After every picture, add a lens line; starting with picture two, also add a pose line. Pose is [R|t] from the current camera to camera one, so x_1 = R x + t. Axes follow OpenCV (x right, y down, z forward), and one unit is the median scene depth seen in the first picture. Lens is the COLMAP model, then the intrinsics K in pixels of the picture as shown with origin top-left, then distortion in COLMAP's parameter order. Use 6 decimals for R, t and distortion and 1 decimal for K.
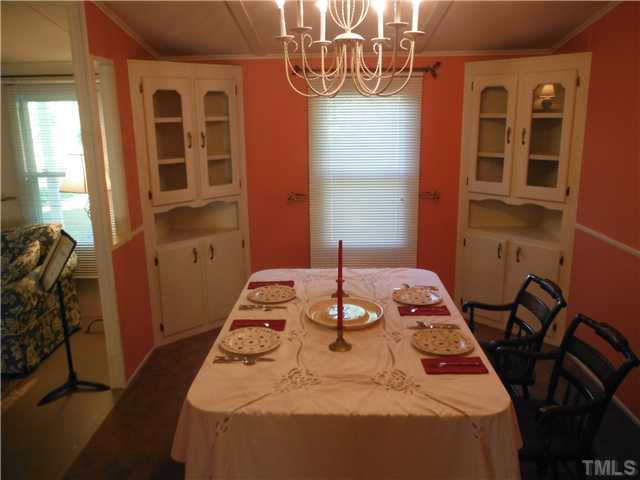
lens RADIAL K [[529.0, 0, 319.1], [0, 529.0, 240.0], [0, 0, 1]] dist [-0.037745, 0.001194]
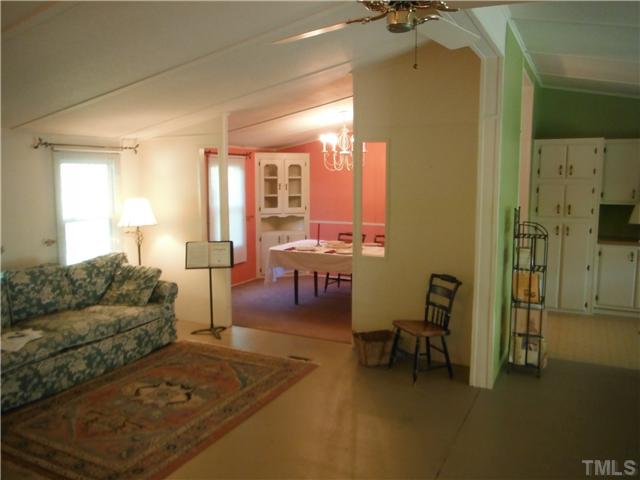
lens RADIAL K [[529.0, 0, 321.4], [0, 529.0, 246.5], [0, 0, 1]] dist [-0.037745, 0.001194]
pose [[0.439186, -0.106335, 0.892081, -2.289446], [0.205414, 0.978552, 0.015514, 0.078611], [-0.874598, 0.176432, 0.451609, -0.195429]]
